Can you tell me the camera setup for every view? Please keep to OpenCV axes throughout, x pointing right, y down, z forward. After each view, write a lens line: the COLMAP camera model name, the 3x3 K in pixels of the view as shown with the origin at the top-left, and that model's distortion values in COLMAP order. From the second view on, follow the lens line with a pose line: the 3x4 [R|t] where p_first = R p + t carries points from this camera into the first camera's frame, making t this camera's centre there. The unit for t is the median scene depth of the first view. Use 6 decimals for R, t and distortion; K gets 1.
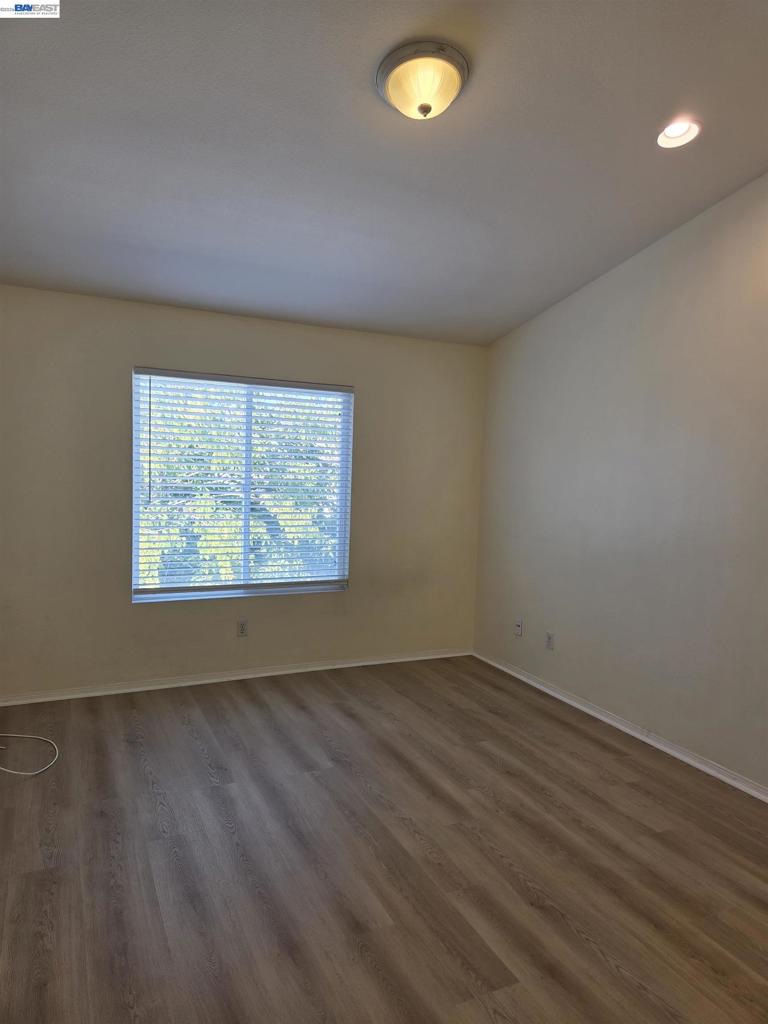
lens RADIAL K [[682.4, 0, 390.1], [0, 682.4, 495.0], [0, 0, 1]] dist [0.072933, -0.050436]
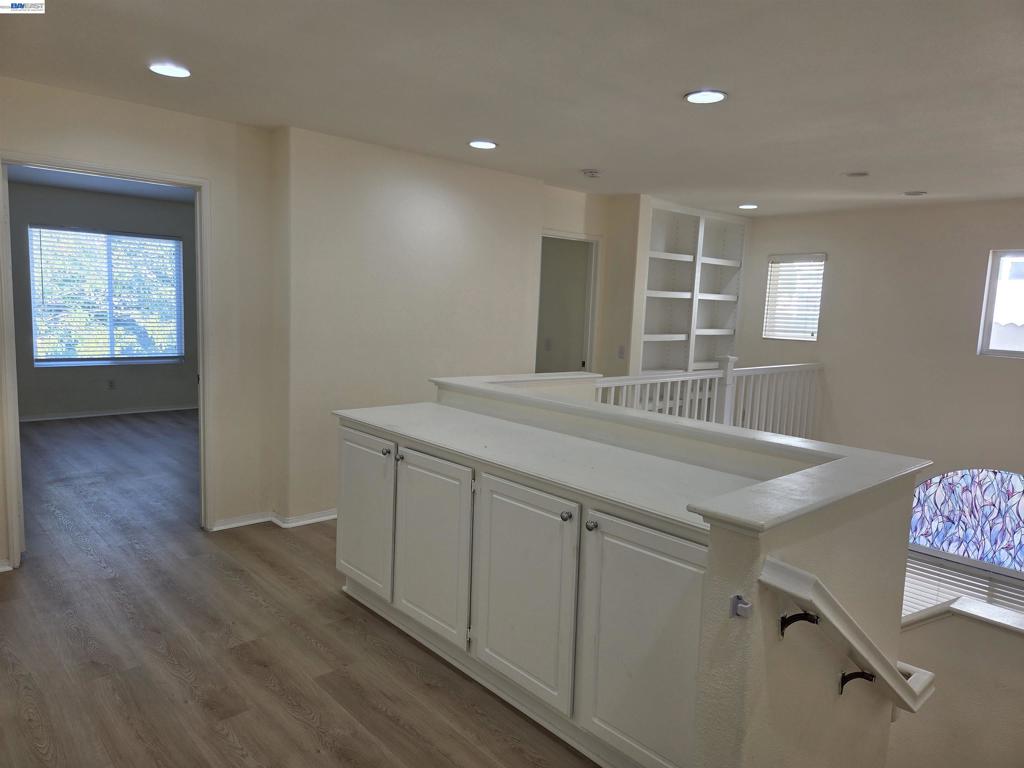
lens RADIAL K [[682.4, 0, 515.8], [0, 682.4, 377.6], [0, 0, 1]] dist [0.072933, -0.050436]
pose [[0.955183, -0.025636, 0.294903, 0.218444], [0.002900, 0.997005, 0.077277, 0.052388], [-0.296001, -0.072958, 0.952397, -0.875133]]
